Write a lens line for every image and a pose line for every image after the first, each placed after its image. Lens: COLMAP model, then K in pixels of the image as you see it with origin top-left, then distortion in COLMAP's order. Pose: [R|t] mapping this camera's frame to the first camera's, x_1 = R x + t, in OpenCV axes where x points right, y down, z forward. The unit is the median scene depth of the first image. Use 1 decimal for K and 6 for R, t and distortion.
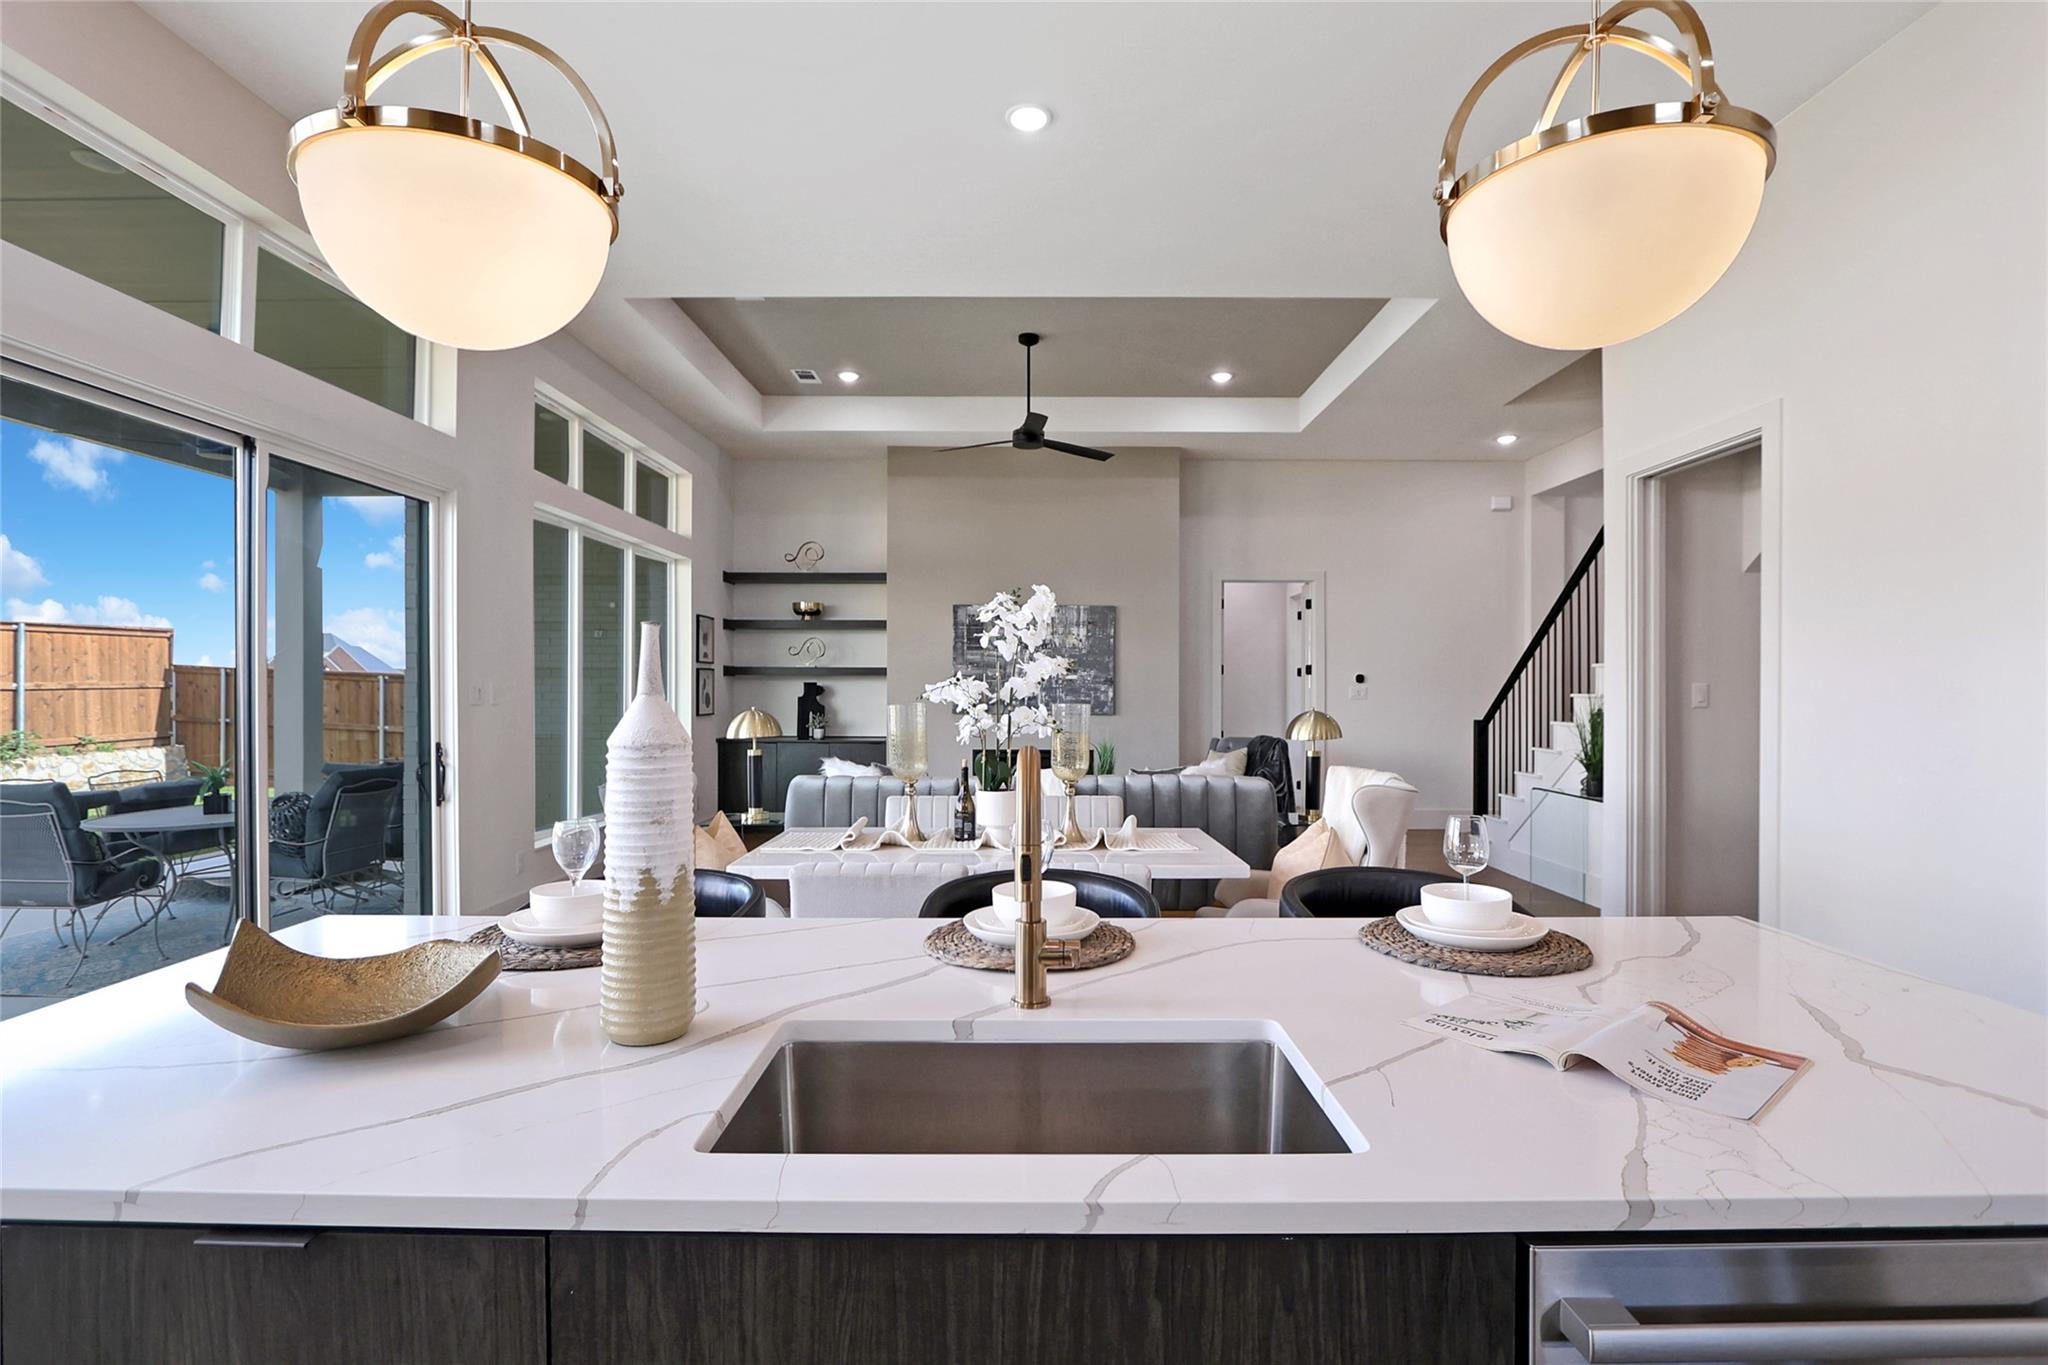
lens RADIAL K [[968.2, 0, 1024.0], [0, 968.2, 682.5], [0, 0, 1]] dist [-0.021494, 0.000199]
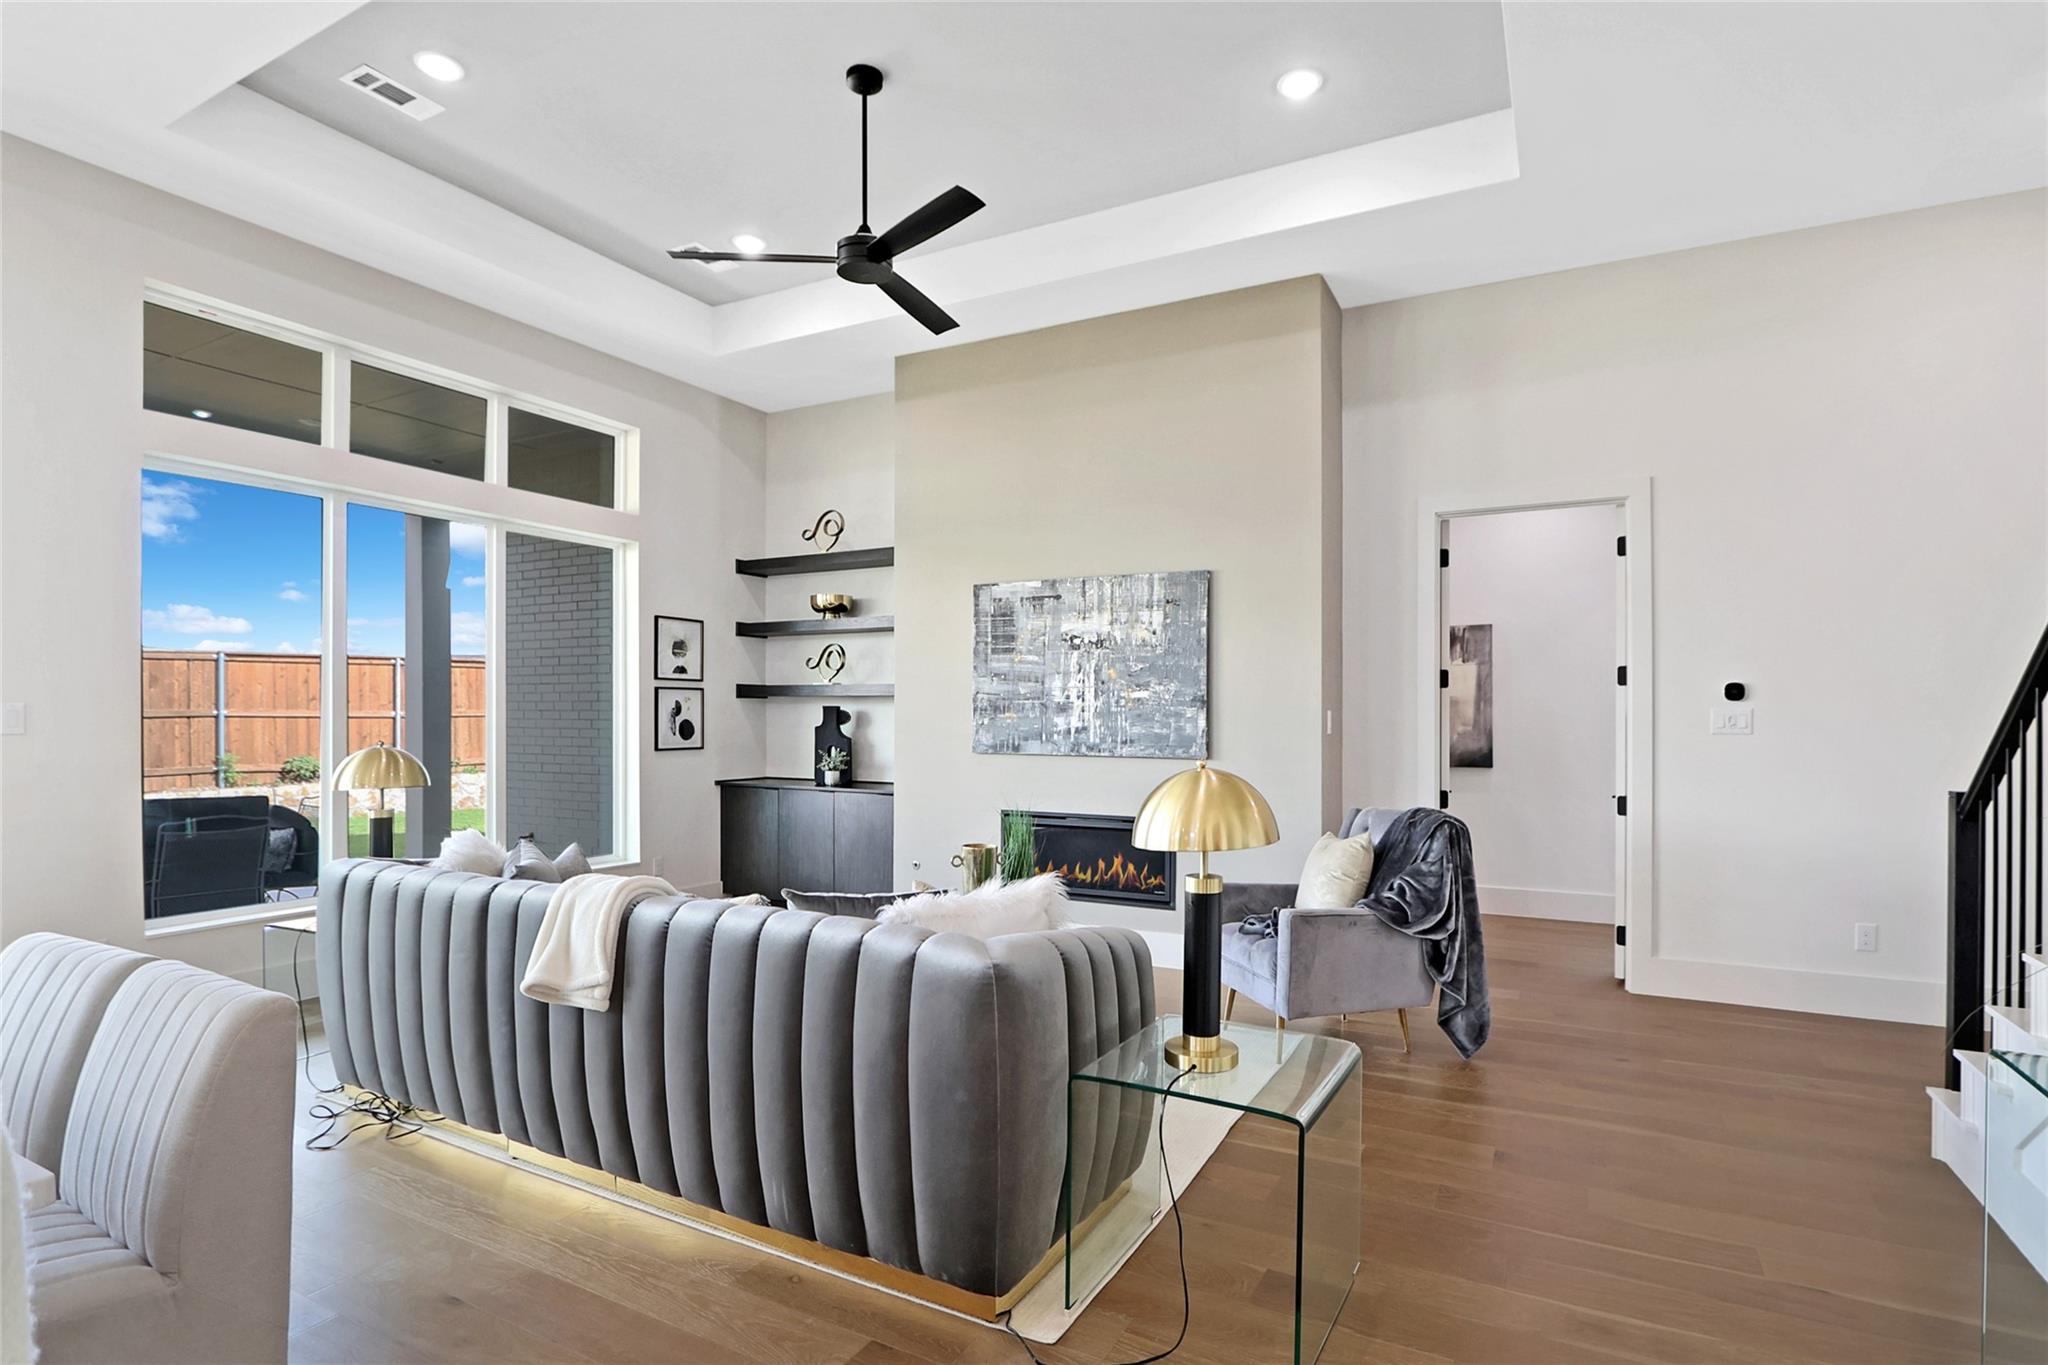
lens RADIAL K [[1007.5, 0, 1060.4], [0, 1007.5, 690.9], [0, 0, 1]] dist [-0.001191, -0.000074]
pose [[0.897234, -0.011317, -0.441410, 0.275865], [0.002260, 0.999776, -0.021040, 0.005038], [0.441550, 0.017880, 0.897059, 0.422149]]
